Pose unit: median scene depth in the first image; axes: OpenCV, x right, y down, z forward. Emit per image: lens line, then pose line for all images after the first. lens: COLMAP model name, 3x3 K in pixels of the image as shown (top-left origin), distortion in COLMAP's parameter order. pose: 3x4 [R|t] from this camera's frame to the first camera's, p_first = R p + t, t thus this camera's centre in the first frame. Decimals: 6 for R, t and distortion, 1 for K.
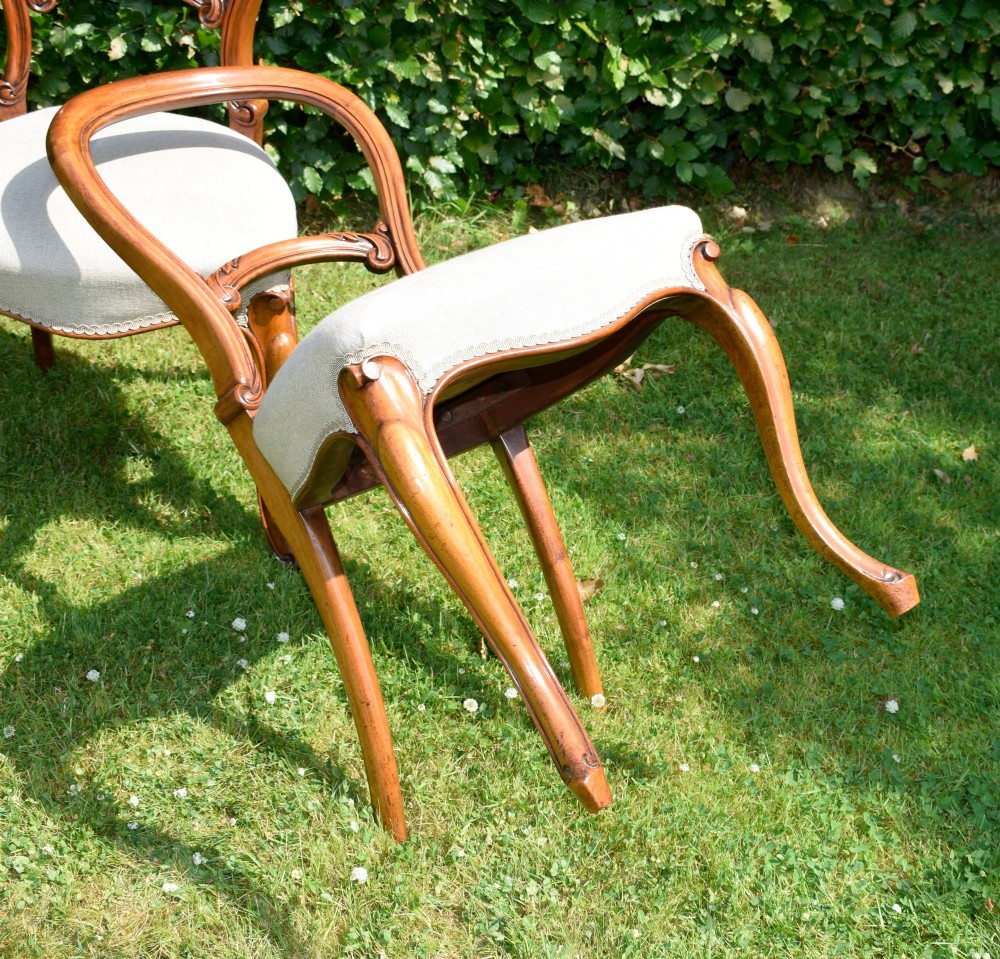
lens RADIAL K [[1475.7, 0, 582.1], [0, 1475.7, 494.5], [0, 0, 1]] dist [-0.014456, -0.038982]
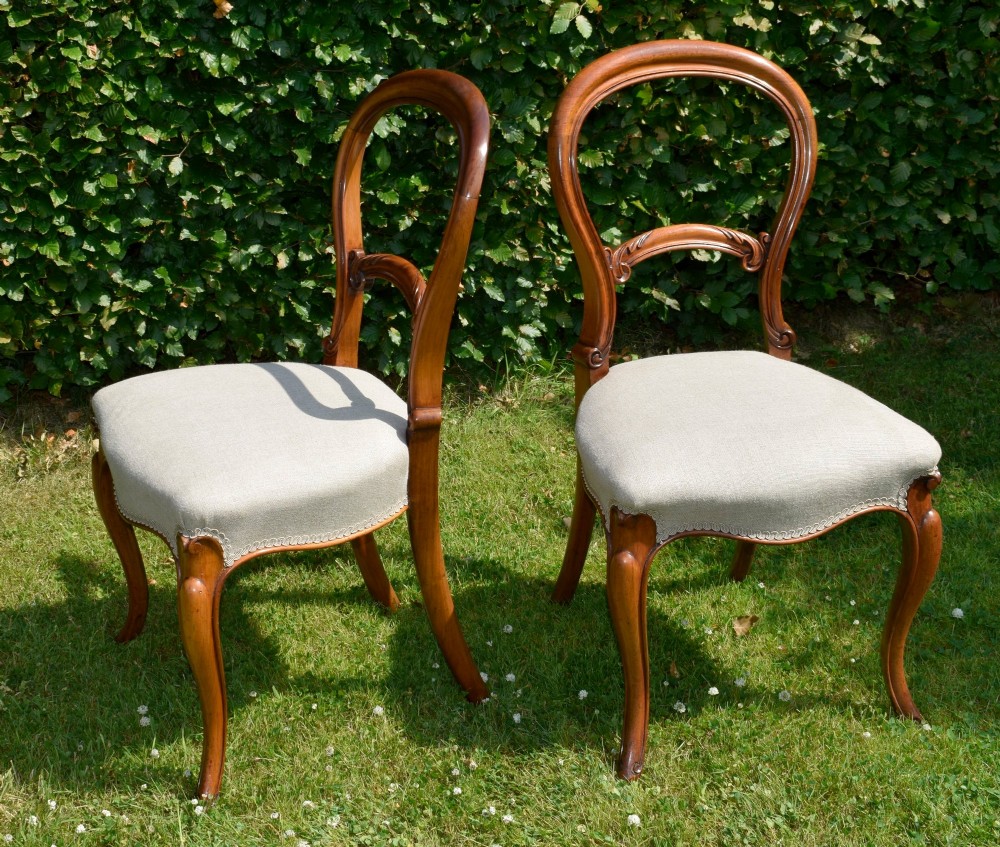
lens RADIAL K [[1623.9, 0, 352.2], [0, 1623.9, 405.7], [0, 0, 1]] dist [-0.027055, -0.020183]
pose [[0.989761, -0.119611, -0.077891, -0.143841], [0.098012, 0.966228, -0.238321, 0.133295], [0.103766, 0.228246, 0.968058, -0.268429]]
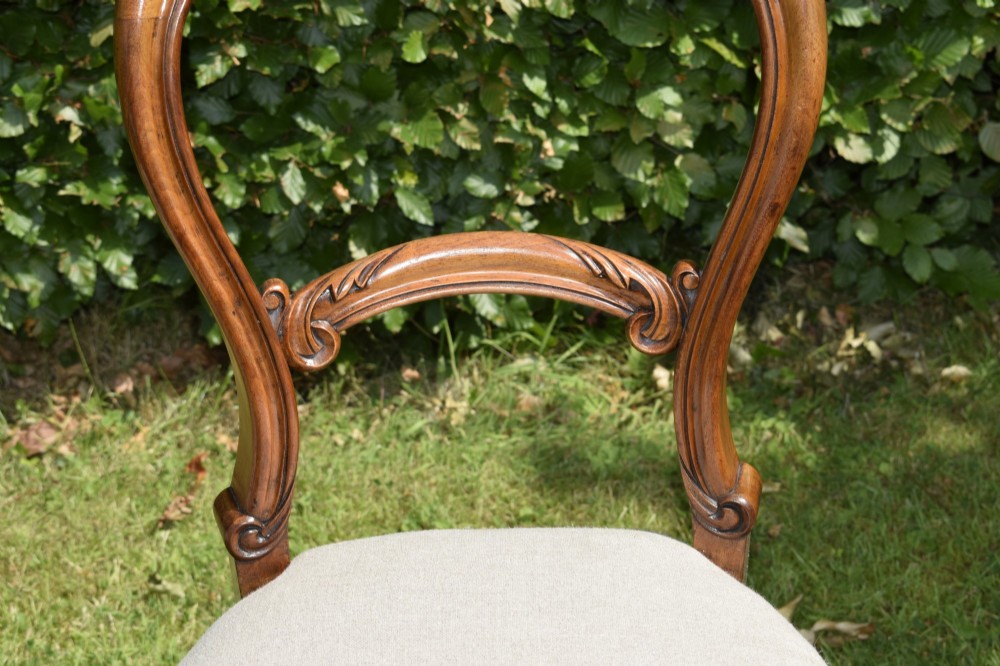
lens RADIAL K [[2120.9, 0, 500.0], [0, 2120.9, 333.0], [0, 0, 1]] dist [-0.056205, 0.206152]
pose [[0.973452, -0.033663, -0.226400, 0.104771], [0.003113, 0.990981, -0.133964, -0.083849], [0.228868, 0.129703, 0.964778, 0.158547]]
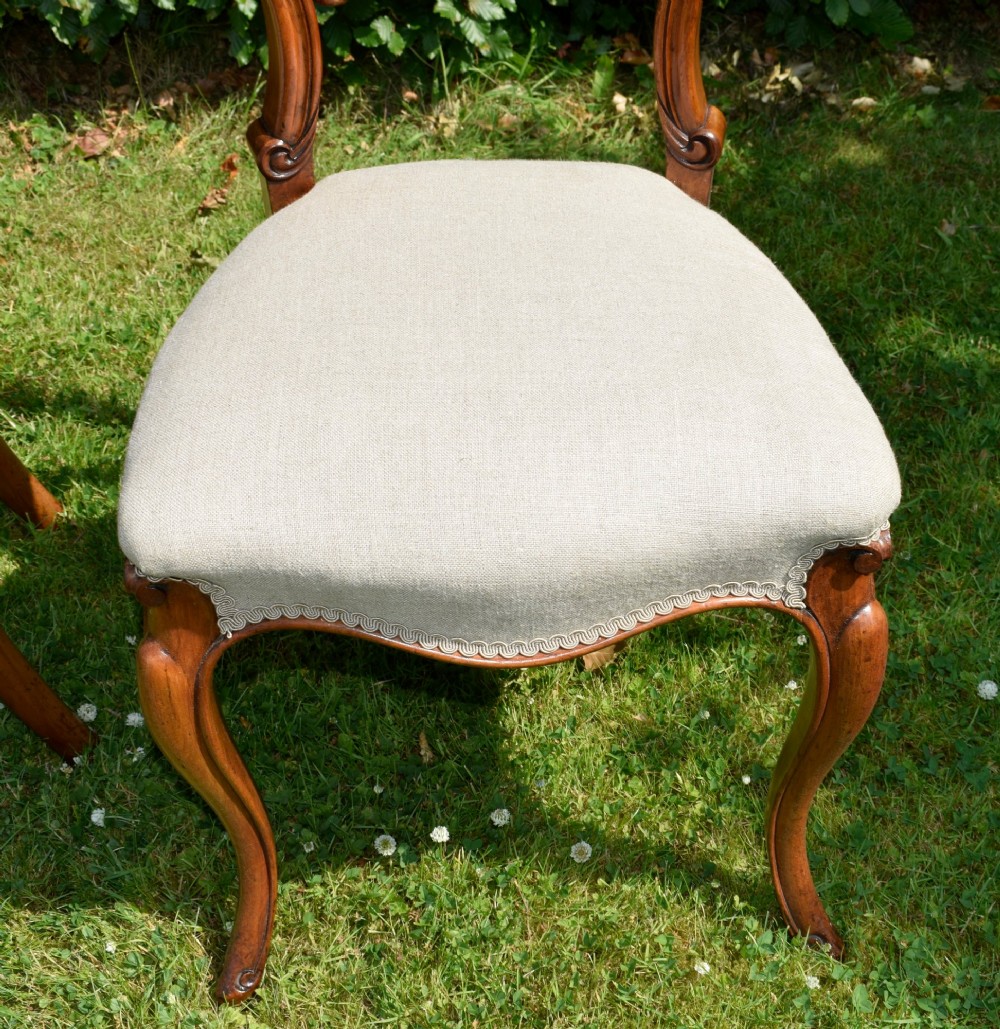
lens RADIAL K [[1630.5, 0, 553.5], [0, 1630.5, 513.8], [0, 0, 1]] dist [-0.024011, -0.044913]
pose [[0.984404, 0.021511, -0.174603, 0.082462], [-0.007728, 0.996826, 0.079233, -0.042065], [0.175753, -0.076648, 0.981446, 0.212589]]
